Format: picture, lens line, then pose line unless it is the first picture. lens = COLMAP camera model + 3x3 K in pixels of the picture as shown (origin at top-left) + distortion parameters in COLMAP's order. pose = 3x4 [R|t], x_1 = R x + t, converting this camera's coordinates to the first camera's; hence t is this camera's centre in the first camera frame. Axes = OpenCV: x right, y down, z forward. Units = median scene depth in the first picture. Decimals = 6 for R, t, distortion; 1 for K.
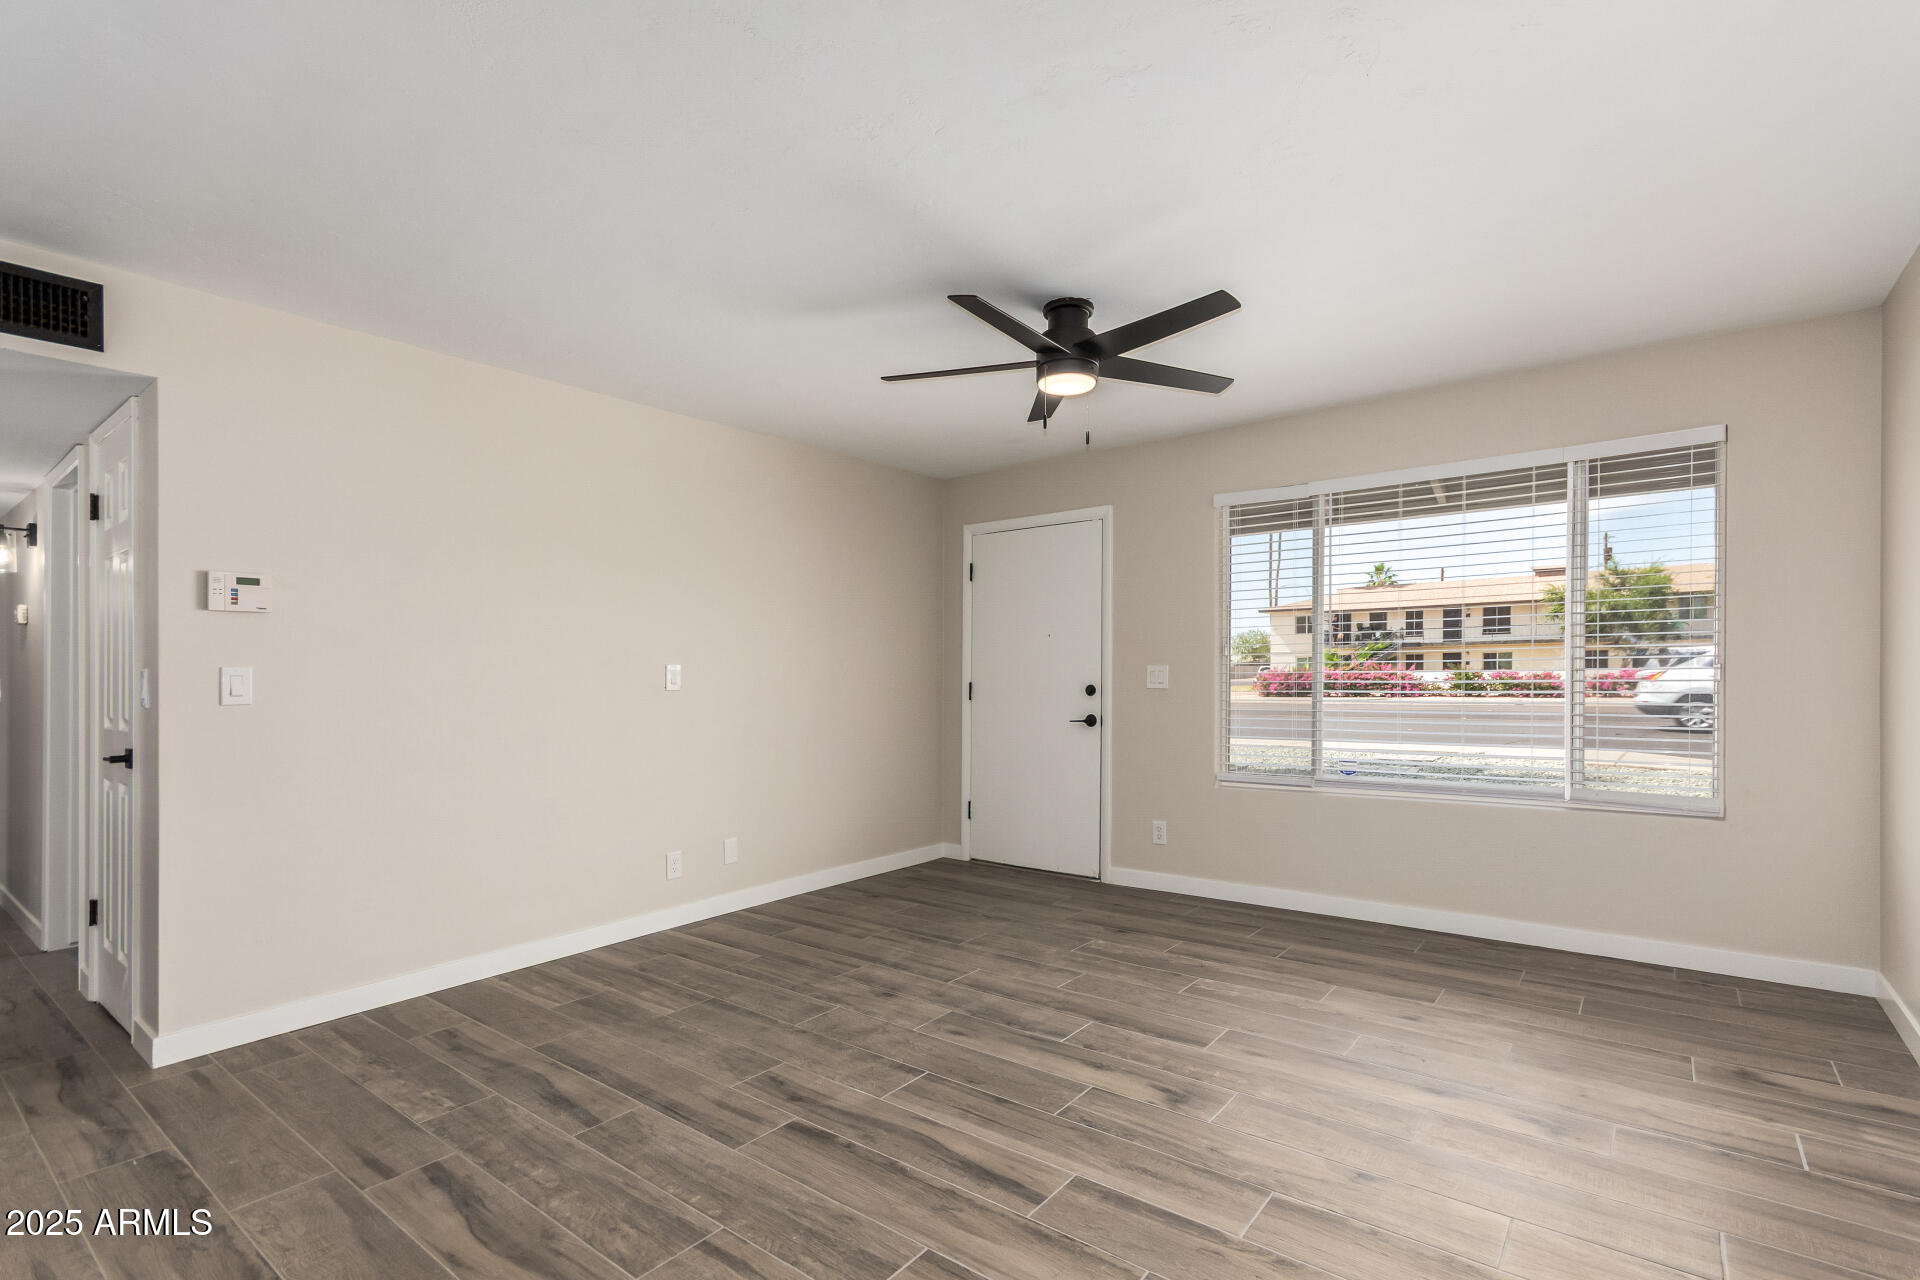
lens RADIAL K [[910.5, 0, 979.2], [0, 910.5, 662.0], [0, 0, 1]] dist [0.000689, 0.000527]
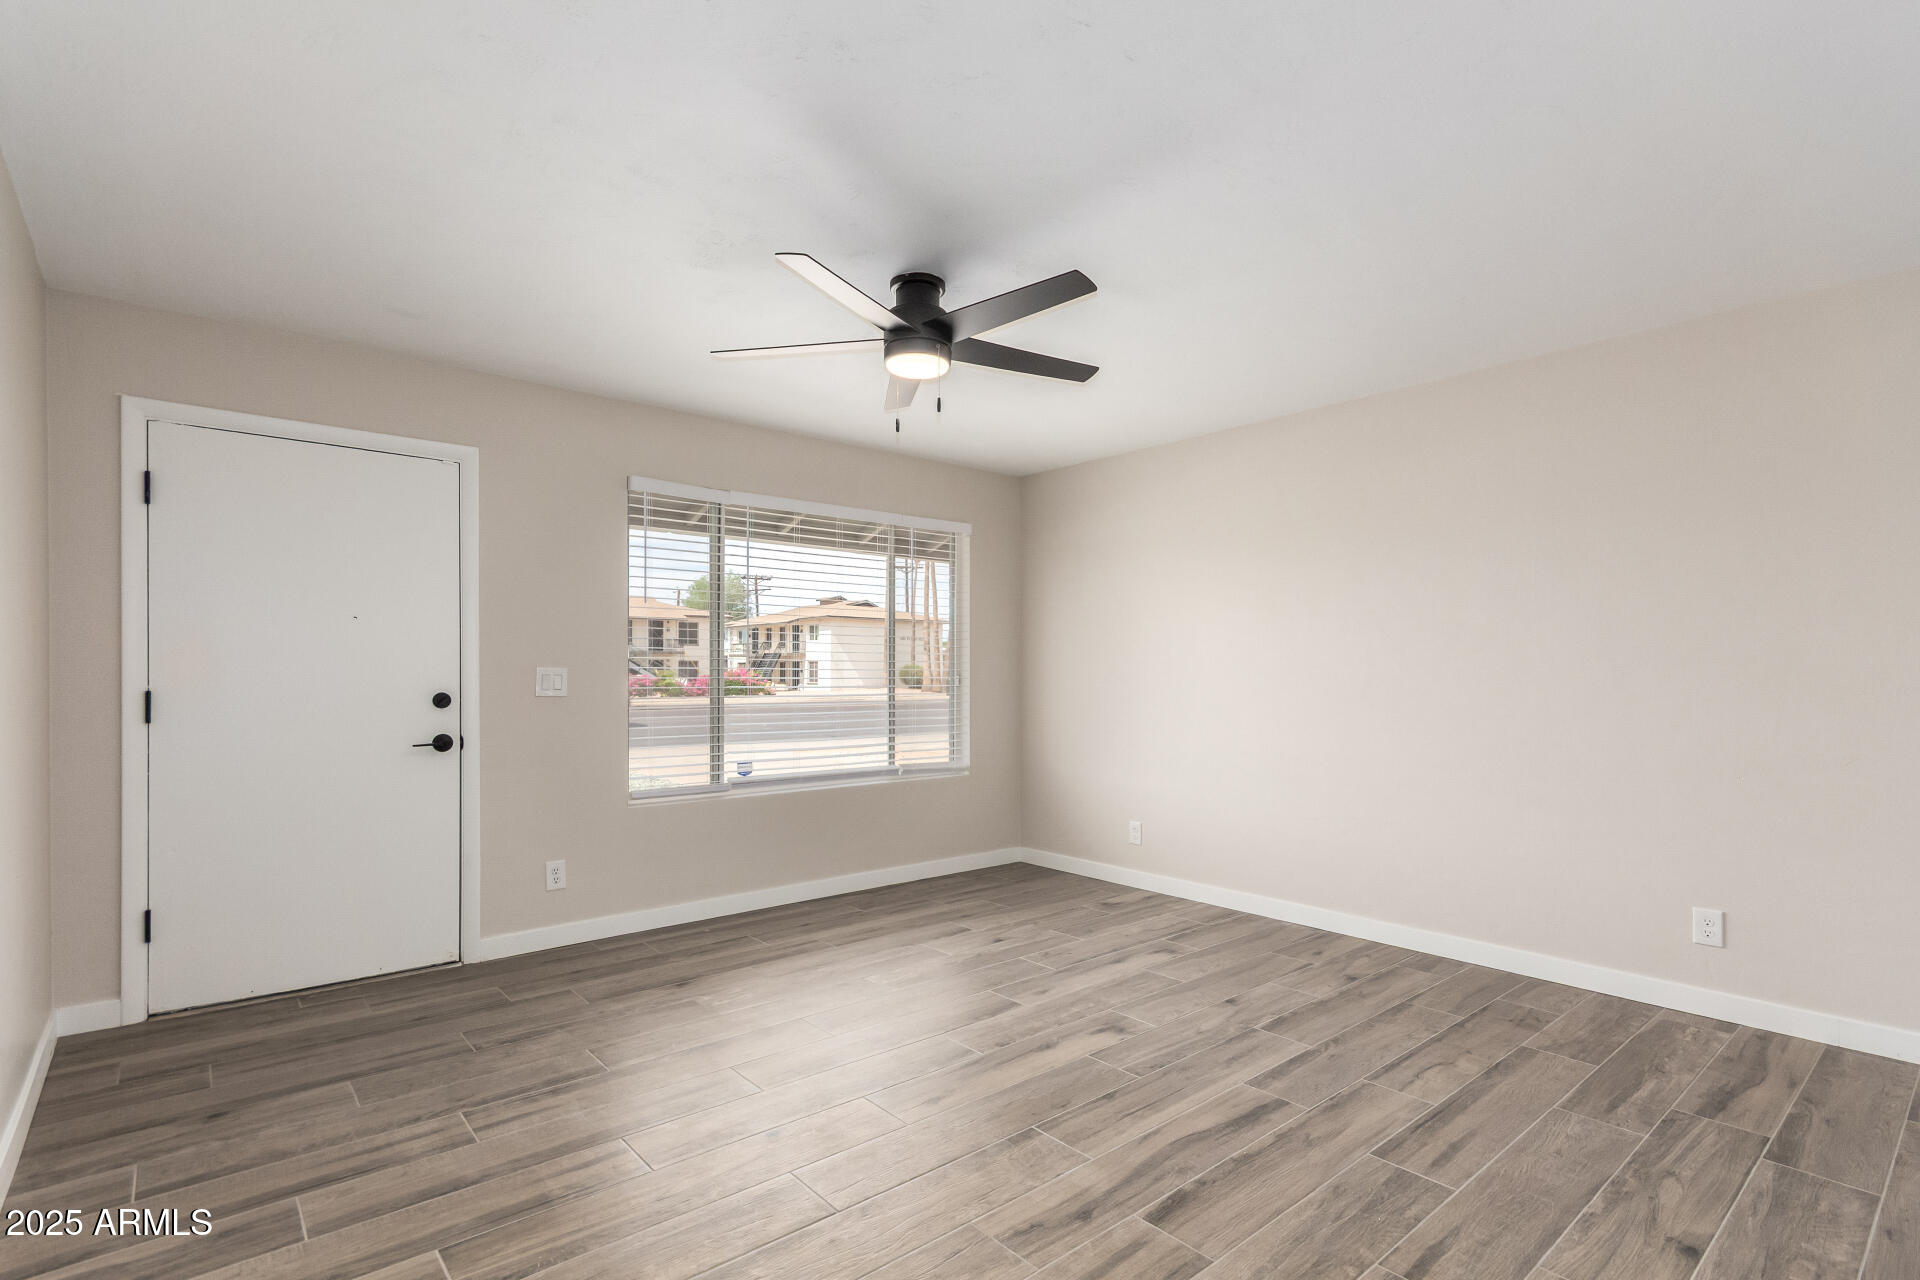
lens RADIAL K [[888.2, 0, 974.4], [0, 888.2, 682.7], [0, 0, 1]] dist [0.000899, 0.000597]
pose [[0.208894, 0.002961, 0.977934, -0.592106], [-0.017060, 0.999854, 0.000617, 0.012489], [-0.977789, -0.016812, 0.208915, 0.571887]]
